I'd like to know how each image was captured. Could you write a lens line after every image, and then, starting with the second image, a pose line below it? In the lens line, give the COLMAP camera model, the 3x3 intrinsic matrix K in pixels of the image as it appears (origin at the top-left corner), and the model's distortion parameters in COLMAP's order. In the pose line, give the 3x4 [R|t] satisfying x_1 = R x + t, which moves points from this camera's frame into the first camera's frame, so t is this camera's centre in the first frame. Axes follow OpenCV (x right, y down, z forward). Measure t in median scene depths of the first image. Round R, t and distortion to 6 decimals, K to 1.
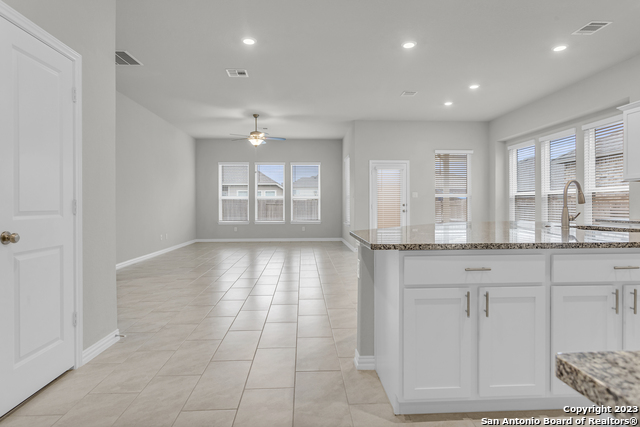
lens RADIAL K [[358.6, 0, 321.3], [0, 358.6, 207.5], [0, 0, 1]] dist [-0.007173, 0.001463]
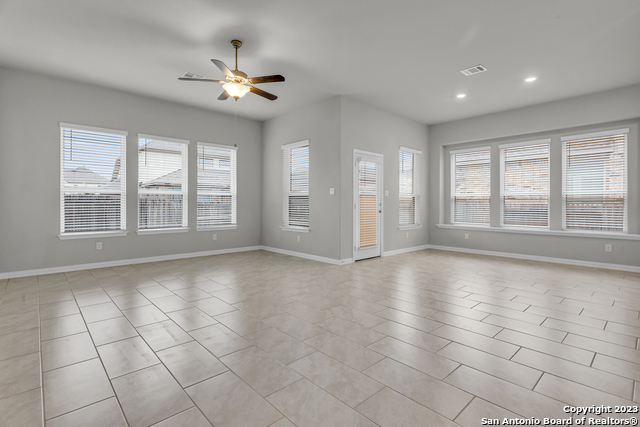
lens RADIAL K [[308.4, 0, 320.9], [0, 308.4, 205.6], [0, 0, 1]] dist [0.002816, 0.001103]
pose [[0.766715, 0.001275, 0.641986, -0.362488], [-0.000784, 0.999999, -0.001049, -0.003468], [-0.641987, 0.000301, 0.766715, 0.513563]]
